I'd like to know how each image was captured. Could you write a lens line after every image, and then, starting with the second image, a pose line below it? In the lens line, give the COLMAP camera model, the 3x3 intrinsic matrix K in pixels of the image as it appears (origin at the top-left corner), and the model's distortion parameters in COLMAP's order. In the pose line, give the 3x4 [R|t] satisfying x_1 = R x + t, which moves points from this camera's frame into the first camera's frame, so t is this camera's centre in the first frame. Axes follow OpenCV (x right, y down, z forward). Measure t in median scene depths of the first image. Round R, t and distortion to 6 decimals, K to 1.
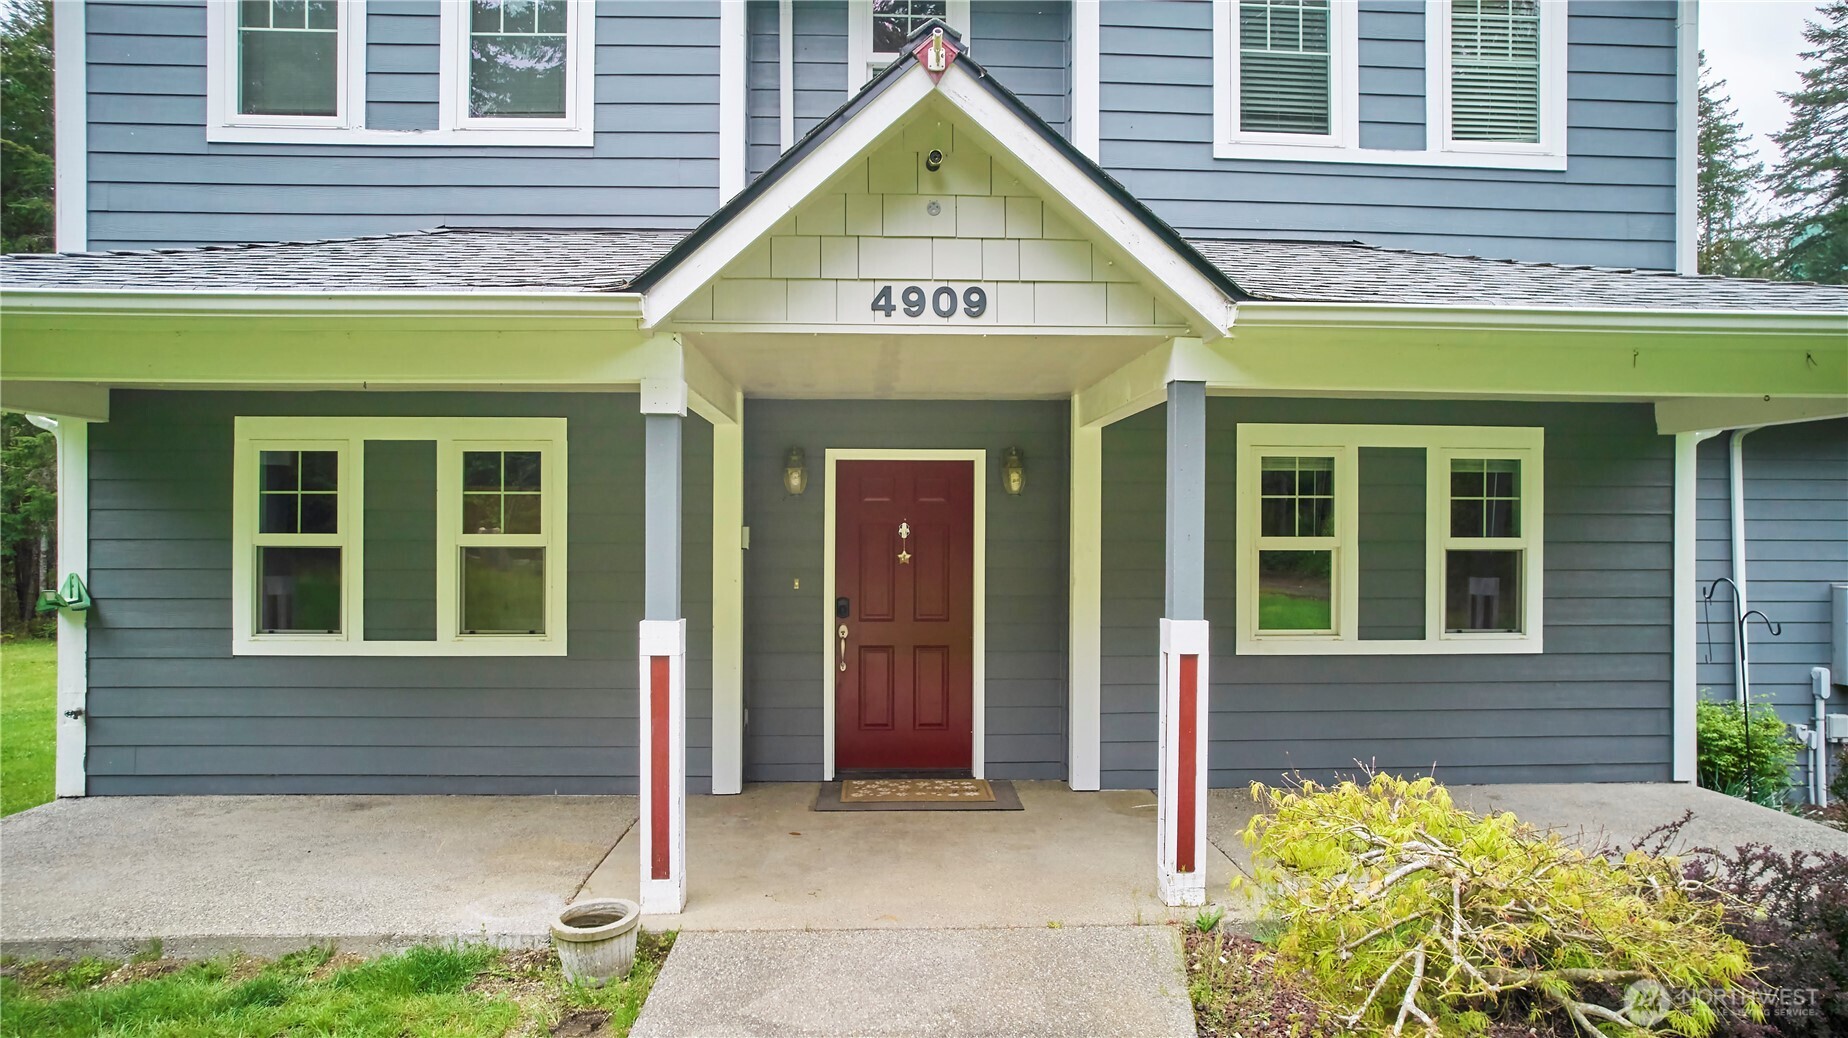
lens RADIAL K [[1170.4, 0, 925.8], [0, 1170.4, 518.0], [0, 0, 1]] dist [-0.000853, 0.000036]
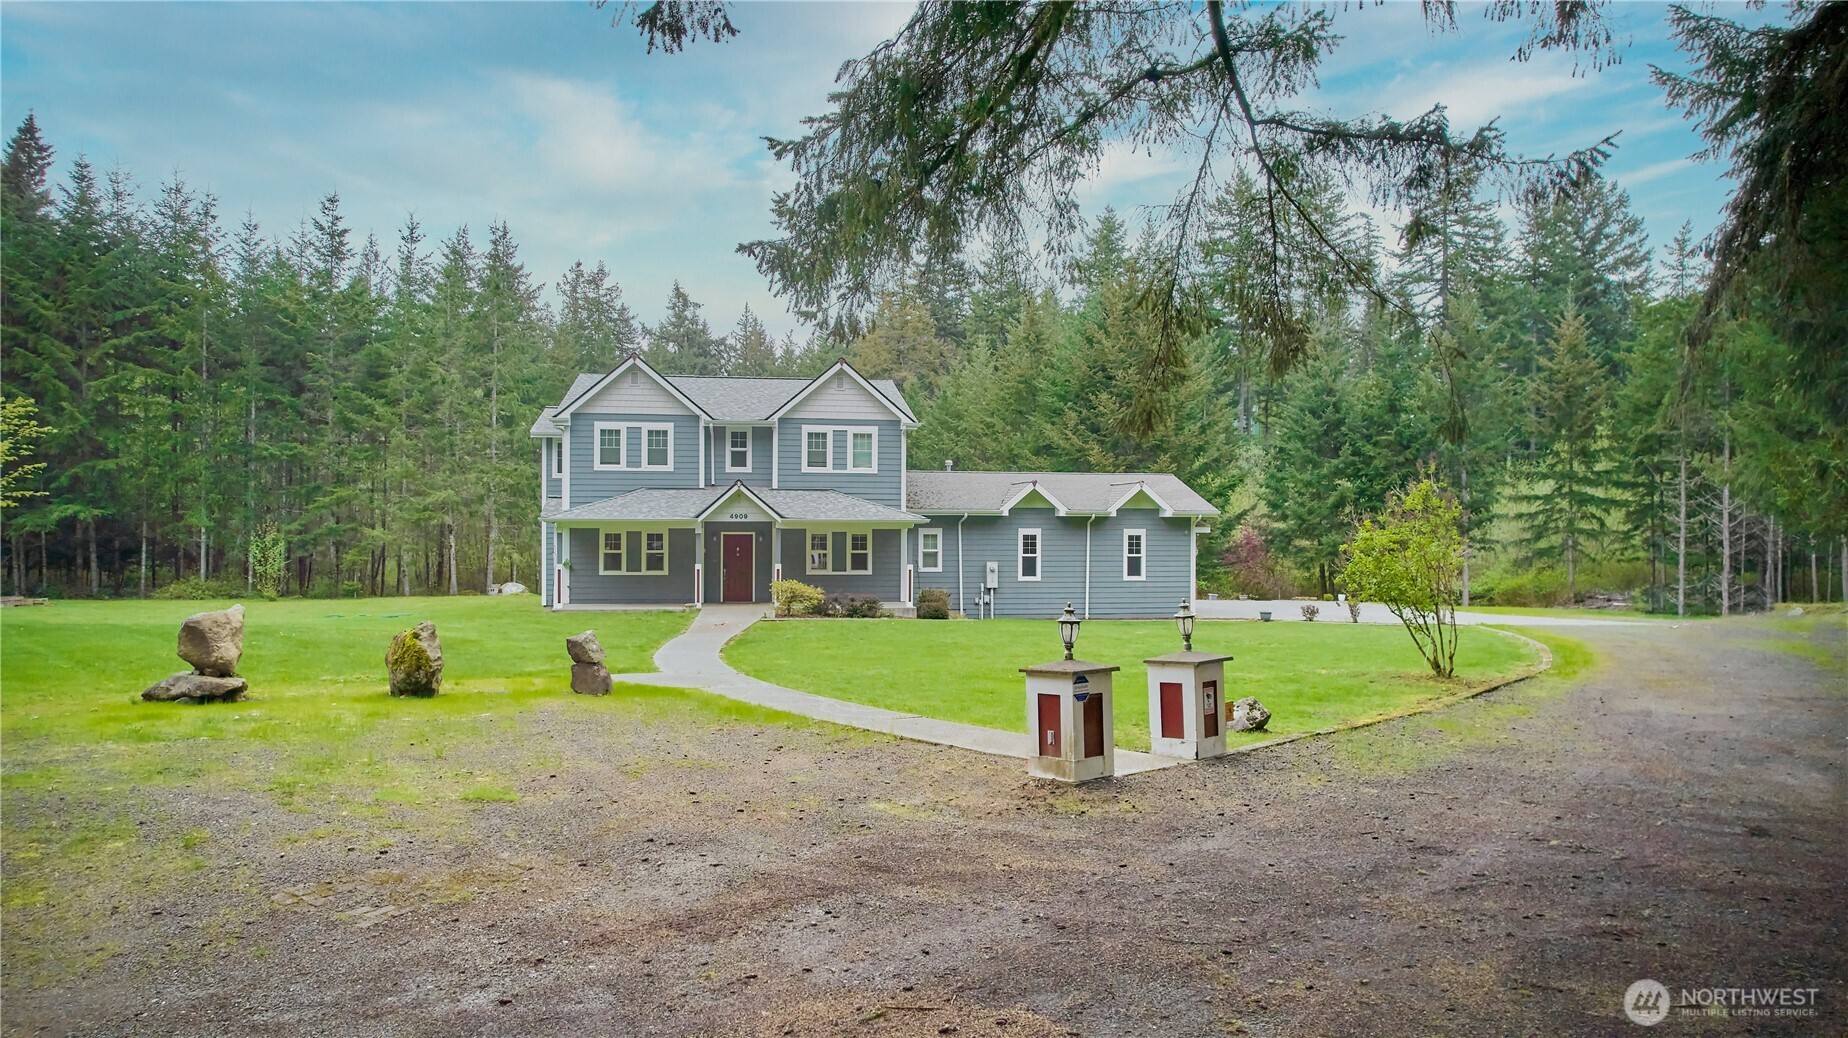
lens RADIAL K [[1170.4, 0, 919.9], [0, 1170.4, 524.6], [0, 0, 1]] dist [-0.000853, 0.000036]
pose [[0.994105, -0.000298, 0.108421, 0.216579], [0.000571, 0.999997, -0.002491, -0.081957], [-0.108419, 0.002538, 0.994102, -4.047316]]
